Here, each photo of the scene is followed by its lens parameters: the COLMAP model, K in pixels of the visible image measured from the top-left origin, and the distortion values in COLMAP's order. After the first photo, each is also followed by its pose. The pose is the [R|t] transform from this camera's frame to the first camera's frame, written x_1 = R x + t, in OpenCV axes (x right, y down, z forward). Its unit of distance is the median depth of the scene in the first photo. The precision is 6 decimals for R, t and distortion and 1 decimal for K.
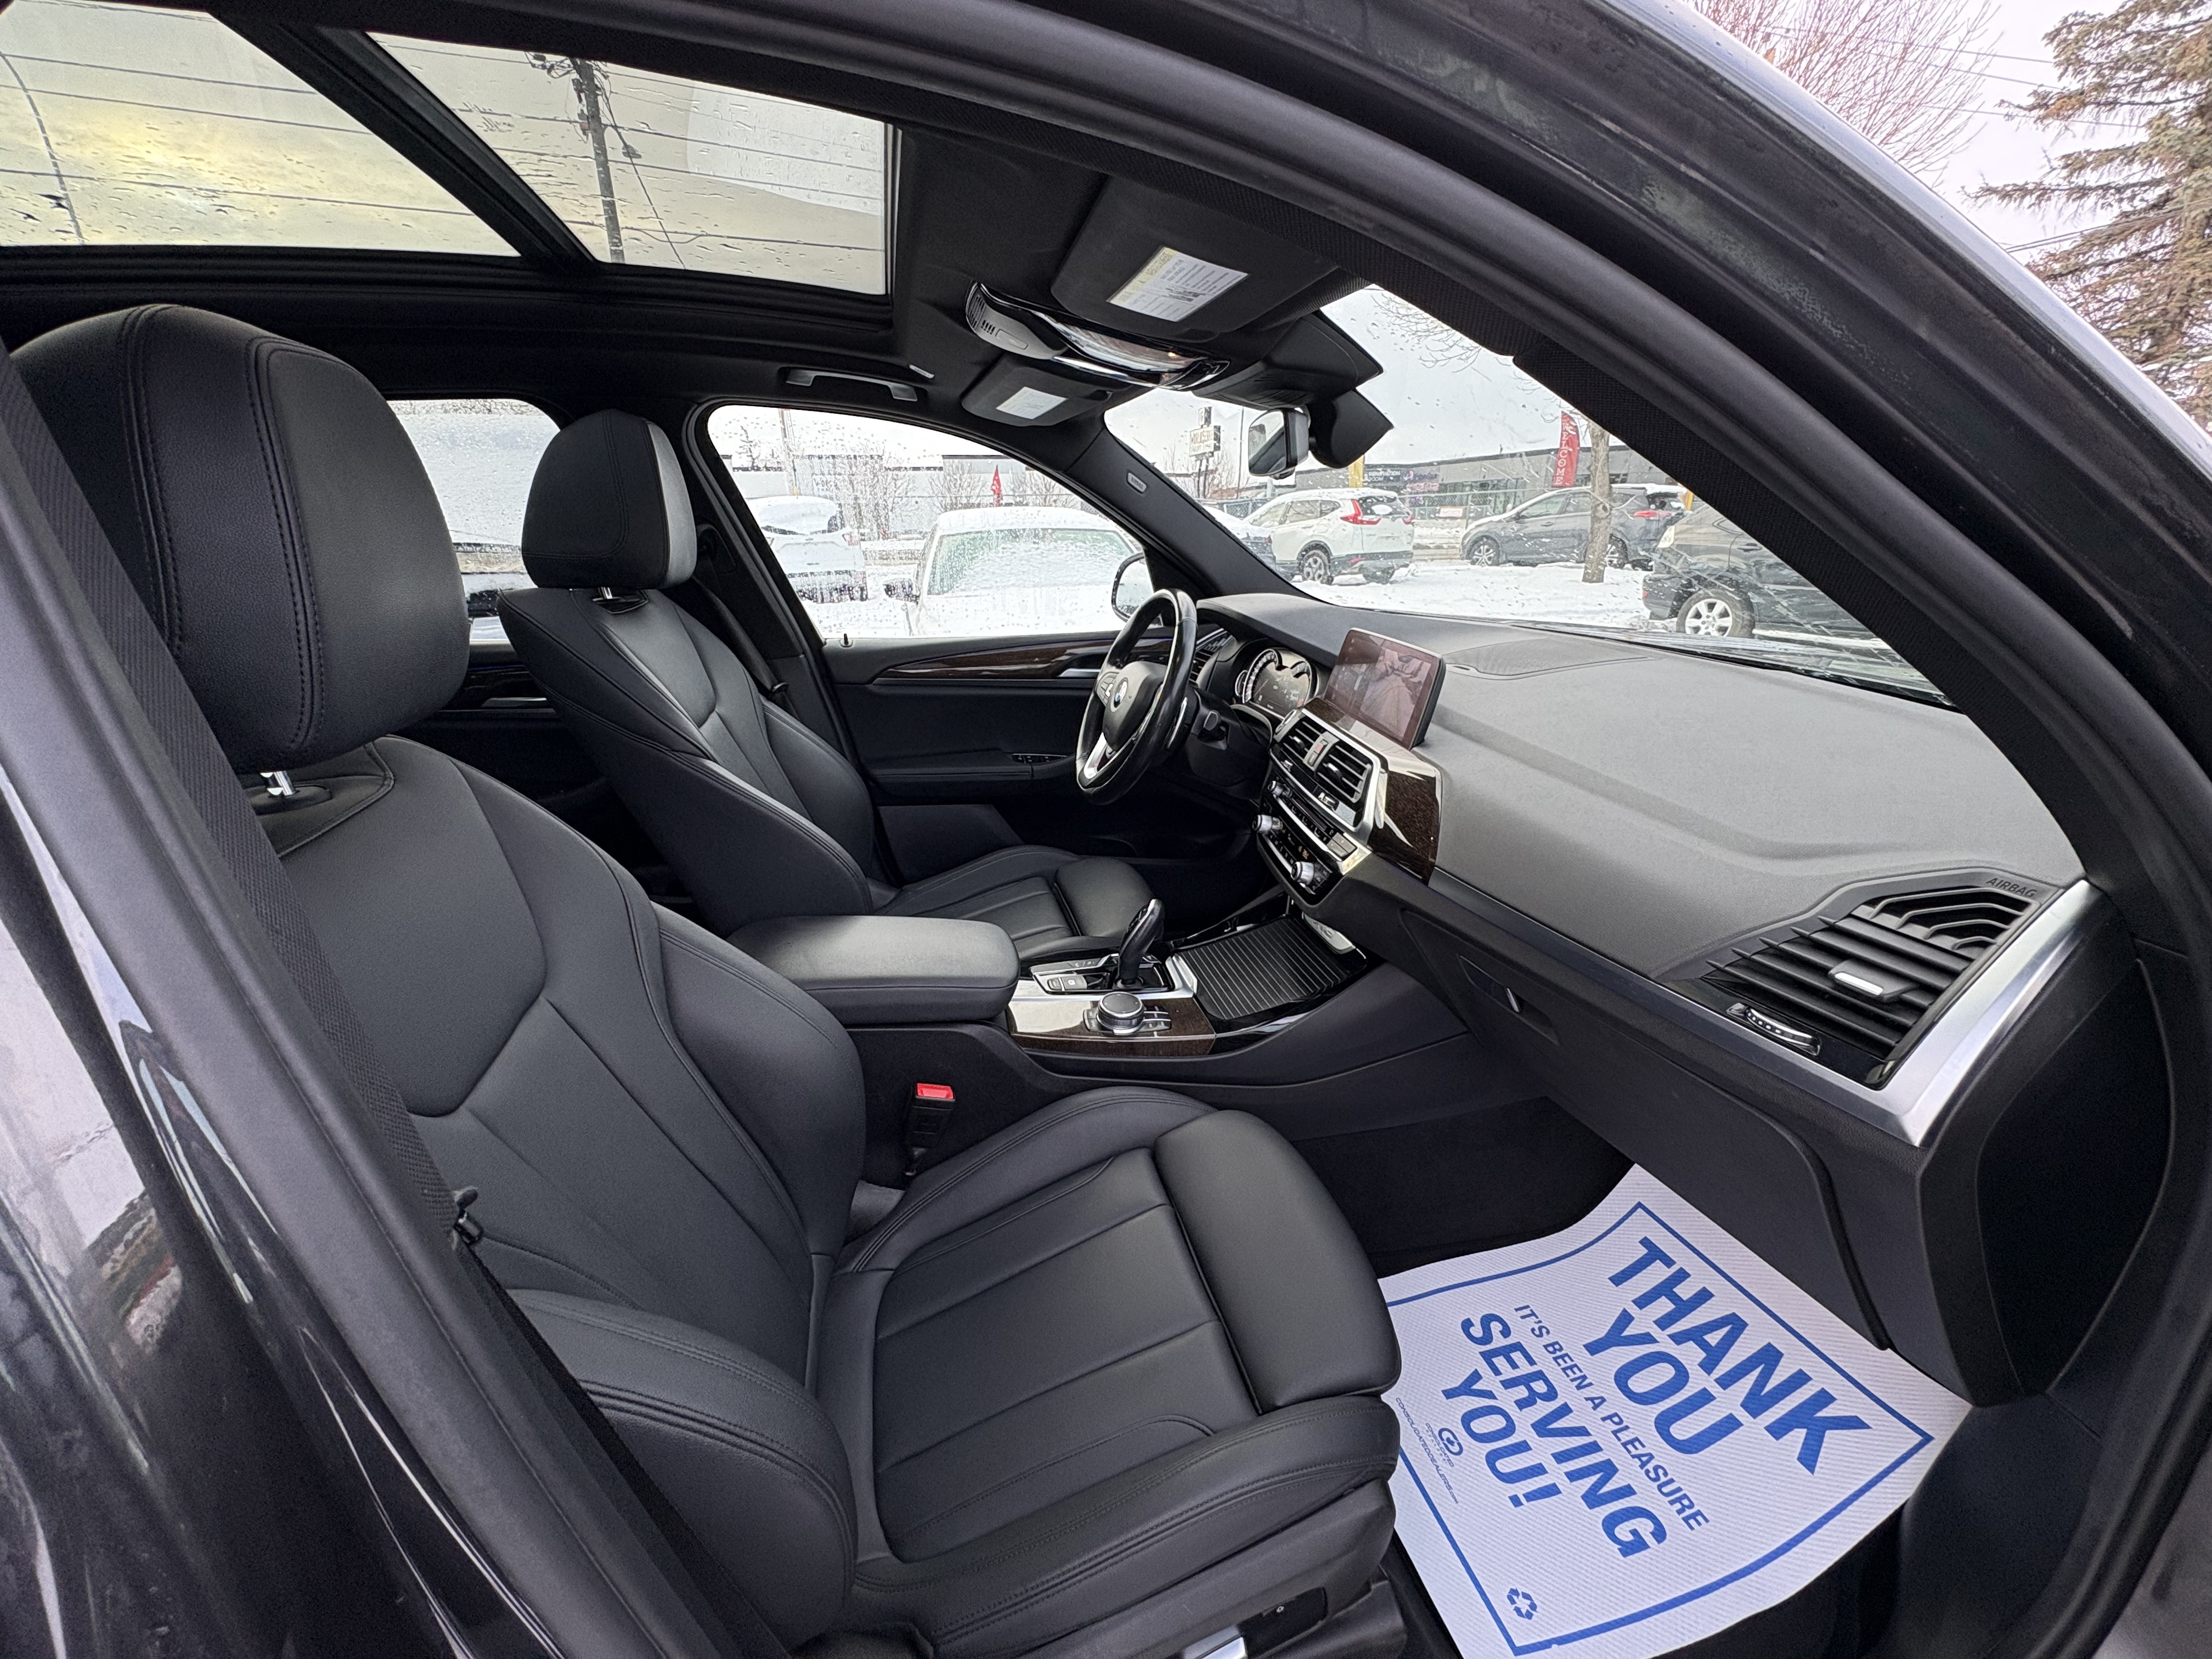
lens RADIAL K [[878.6, 0, 1108.9], [0, 878.6, 826.5], [0, 0, 1]] dist [0.003840, 0.000119]
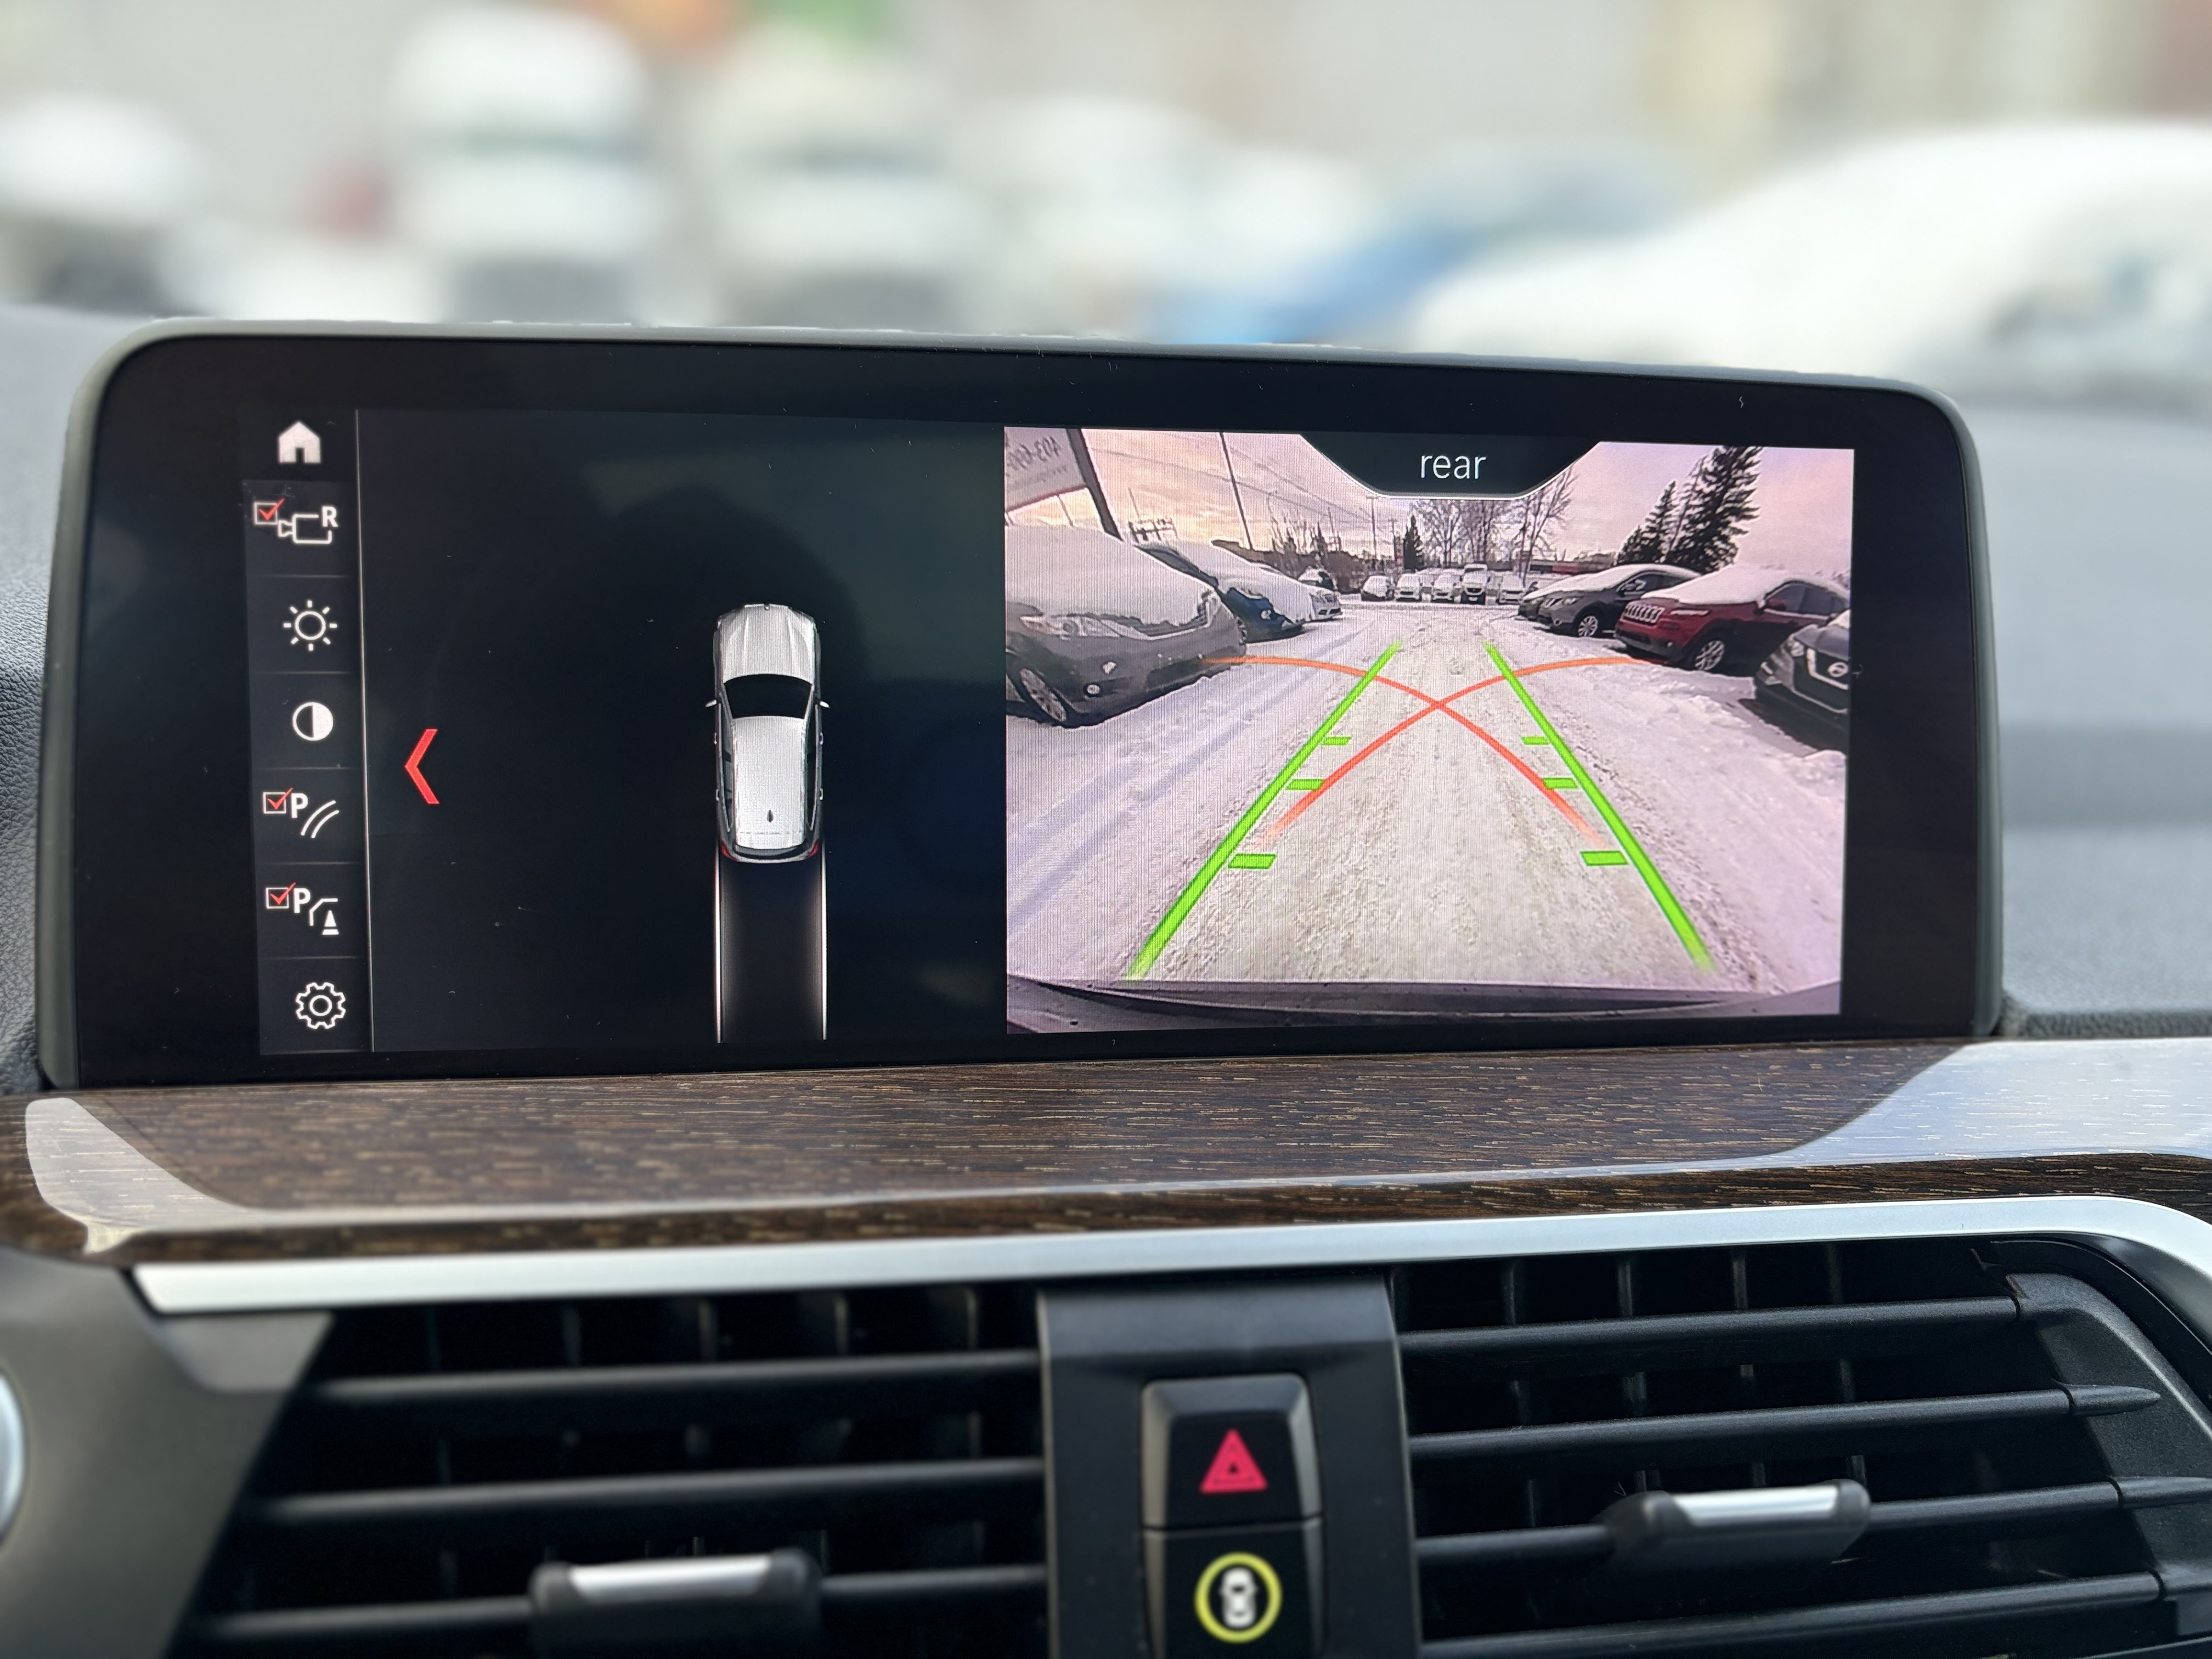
lens RADIAL K [[1716.9, 0, 1099.2], [0, 1716.9, 838.5], [0, 0, 1]] dist [-0.001742, 0.000903]
pose [[-0.039999, -0.322681, 0.945662, 0.015836], [0.291298, 0.901543, 0.319947, -0.045938], [-0.955796, 0.288267, 0.057936, 0.203424]]
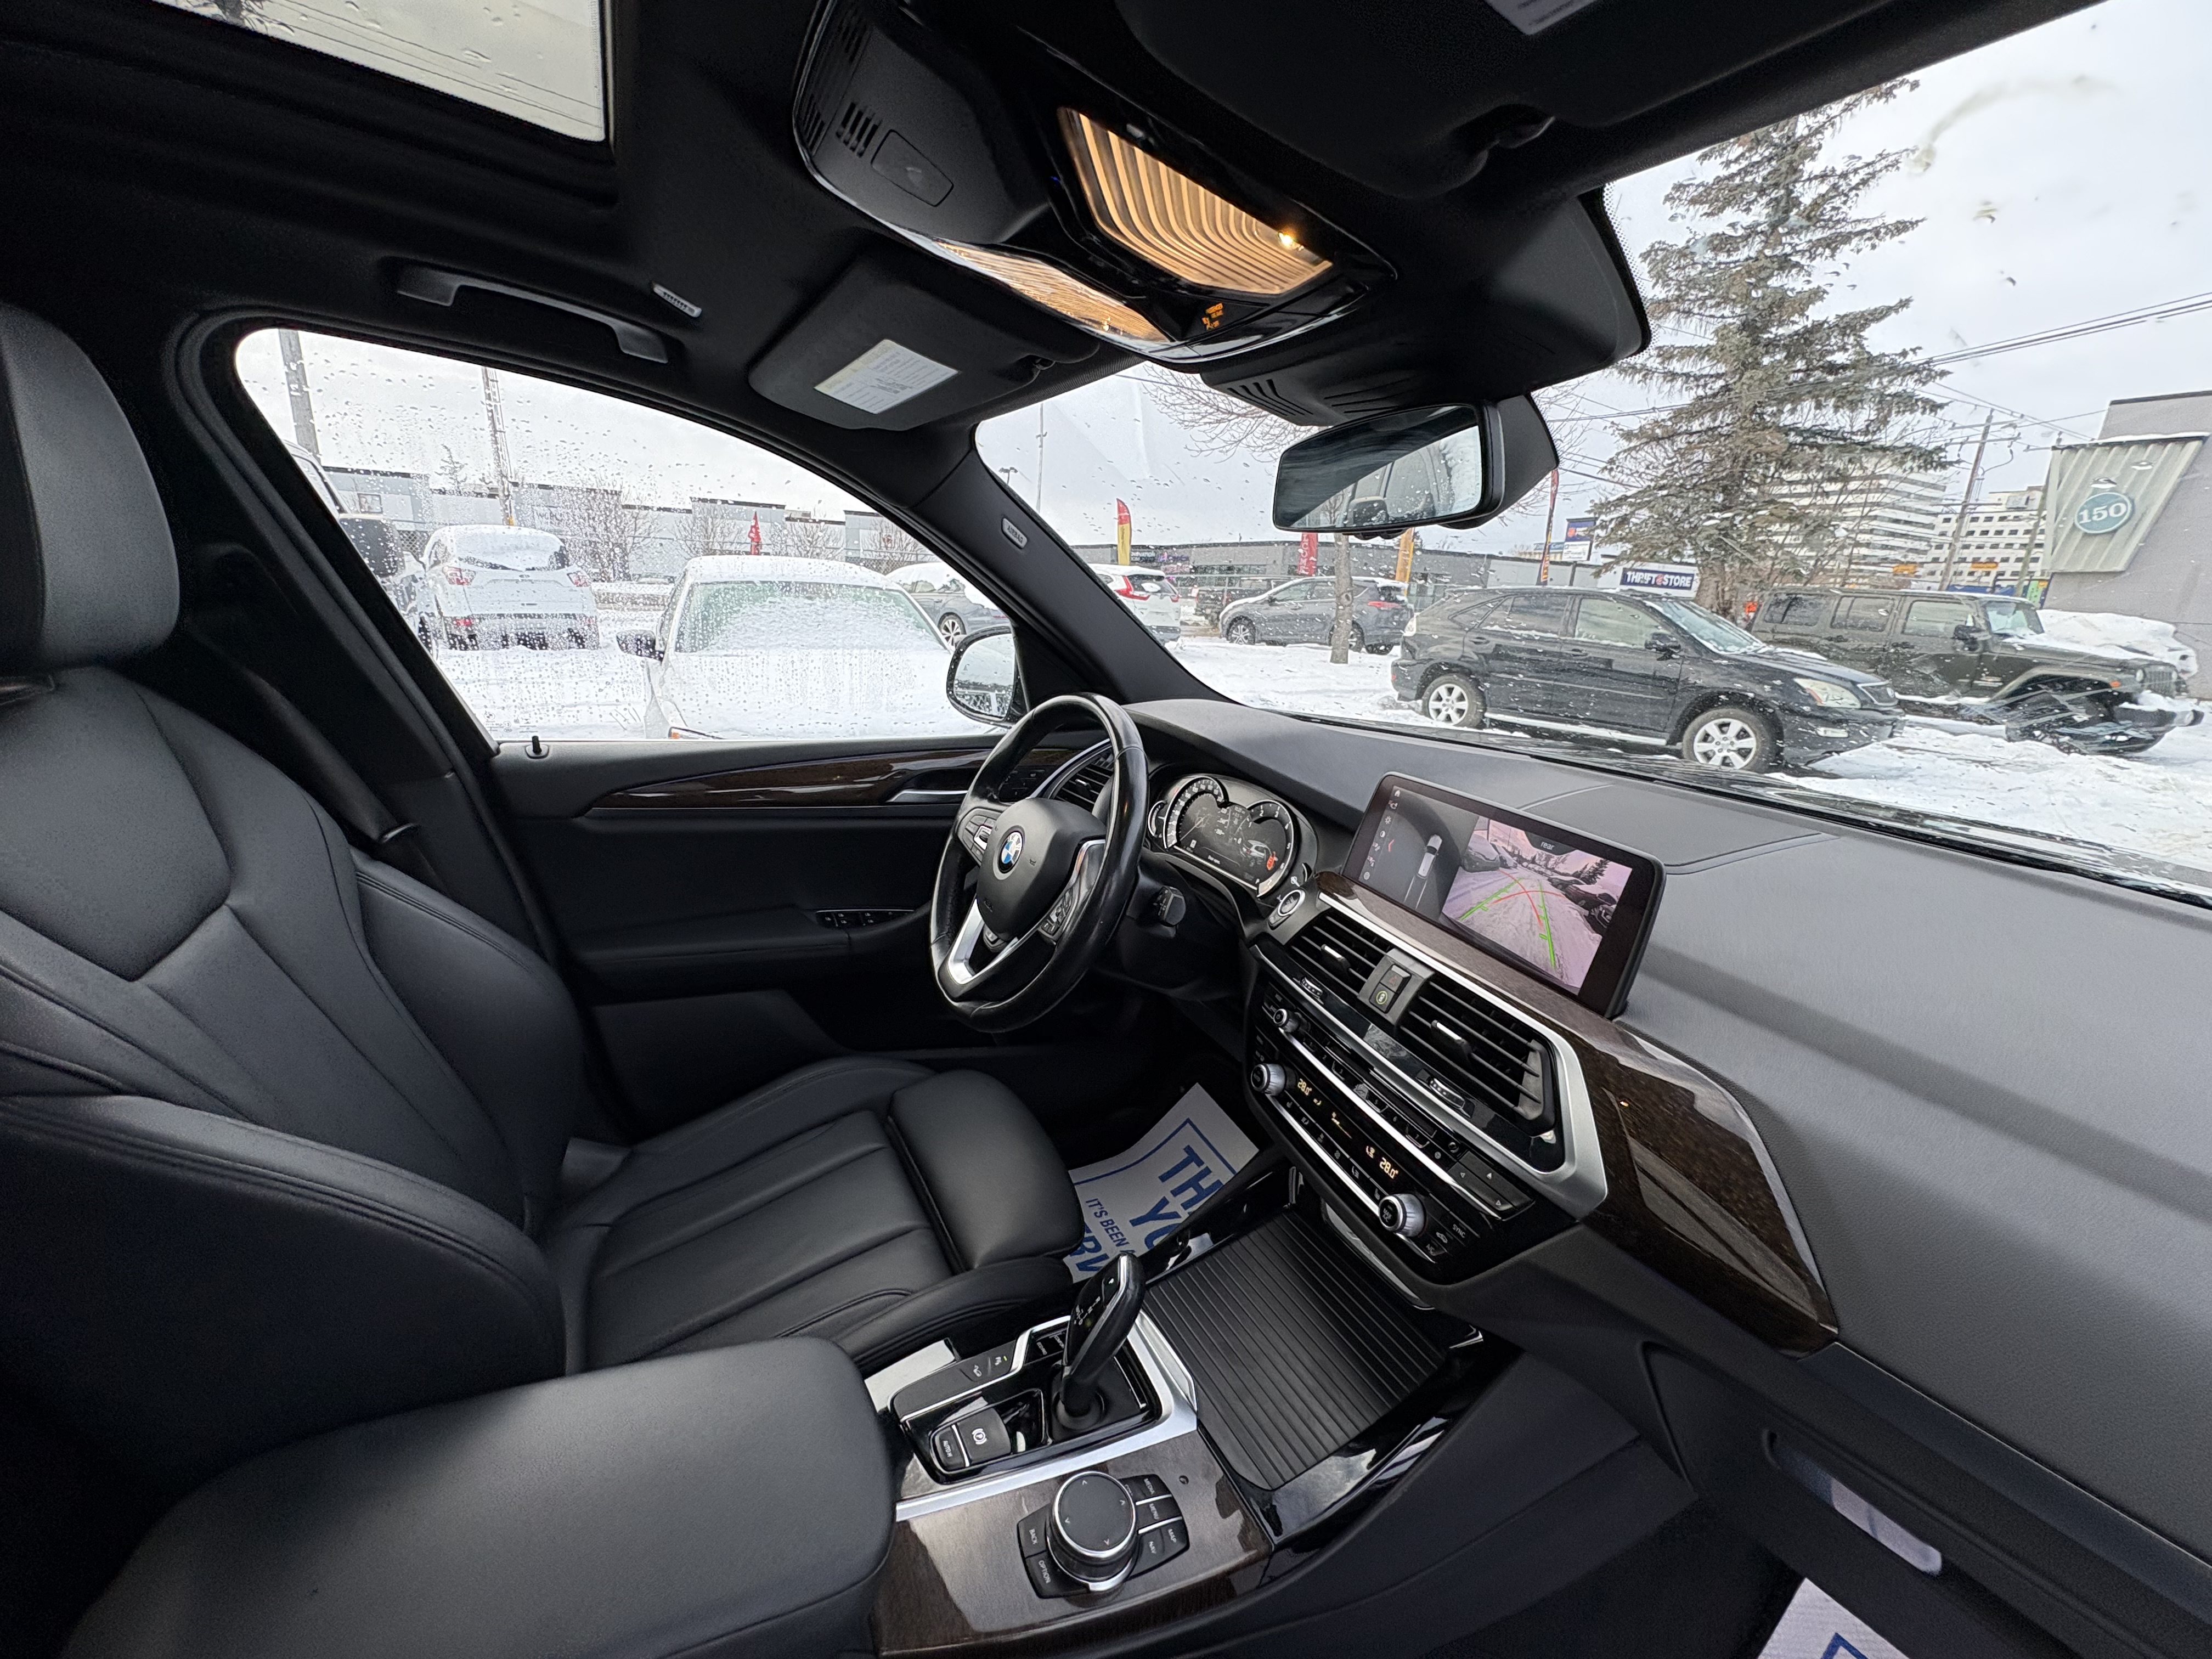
lens RADIAL K [[876.4, 0, 1106.0], [0, 876.4, 829.9], [0, 0, 1]] dist [-0.000344, -0.000182]
pose [[0.967207, -0.006628, 0.253903, -0.021554], [0.022399, 0.997990, -0.059276, -0.033423], [-0.253000, 0.063019, 0.965412, 0.095626]]
